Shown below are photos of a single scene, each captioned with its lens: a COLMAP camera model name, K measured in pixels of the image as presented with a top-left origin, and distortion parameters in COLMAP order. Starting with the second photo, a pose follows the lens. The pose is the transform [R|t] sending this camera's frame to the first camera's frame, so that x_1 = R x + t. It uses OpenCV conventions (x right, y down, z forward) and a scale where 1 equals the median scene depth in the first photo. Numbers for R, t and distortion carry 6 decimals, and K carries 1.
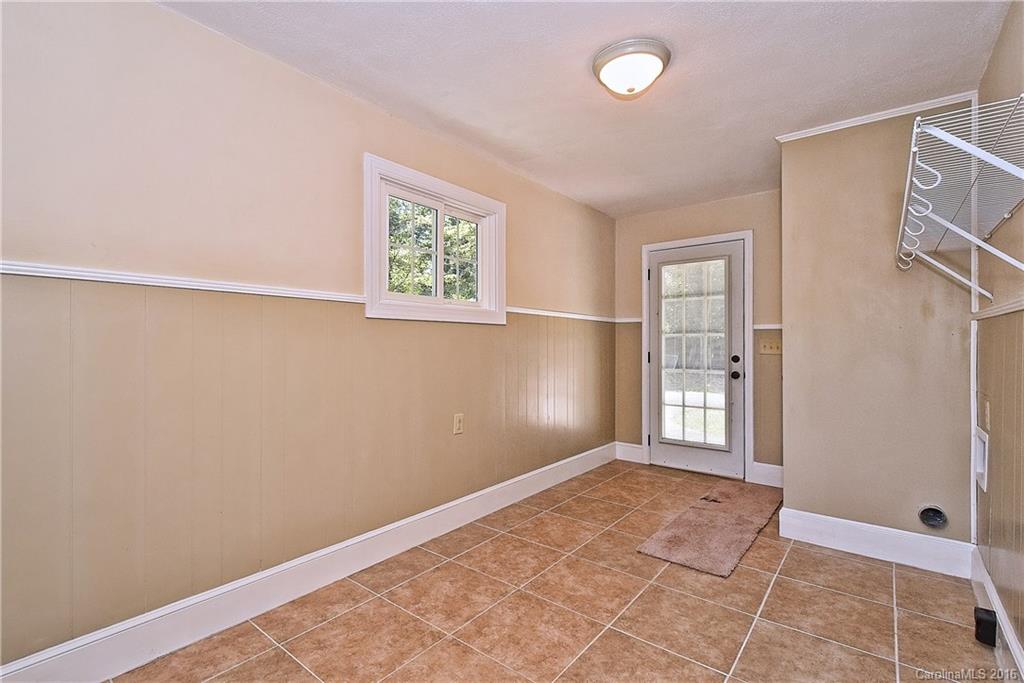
lens RADIAL K [[474.5, 0, 501.5], [0, 474.5, 338.6], [0, 0, 1]] dist [0.002738, -0.005868]
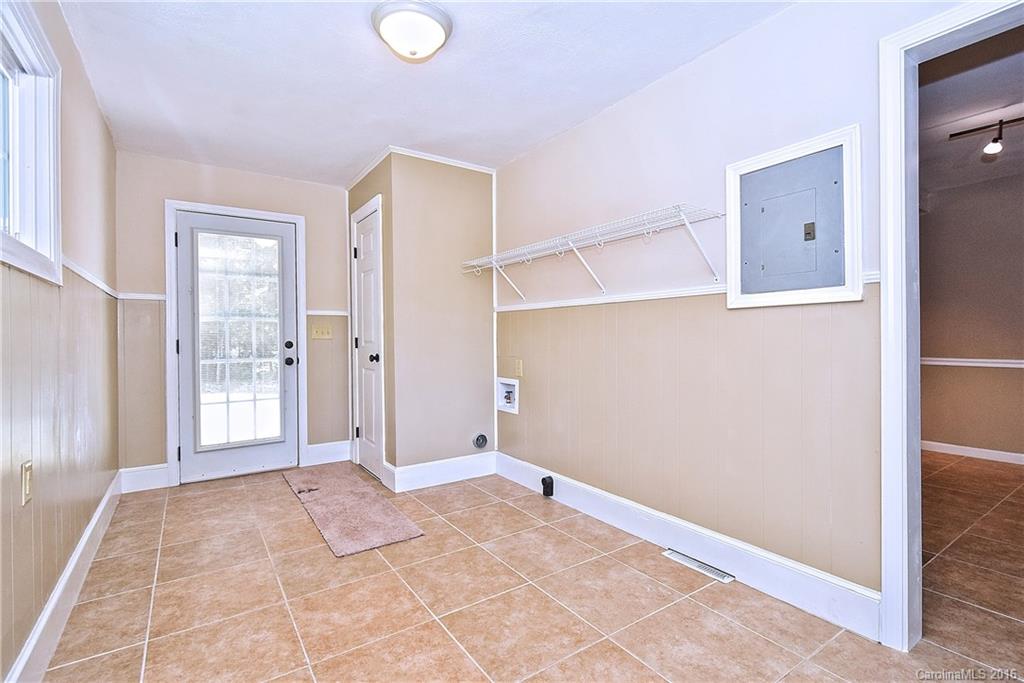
lens RADIAL K [[474.5, 0, 506.3], [0, 474.5, 338.0], [0, 0, 1]] dist [0.002738, -0.005868]
pose [[0.274963, -0.008414, 0.961418, -0.366297], [0.000810, 0.999963, 0.008520, 0.024125], [-0.961454, -0.001564, 0.274960, 0.349722]]
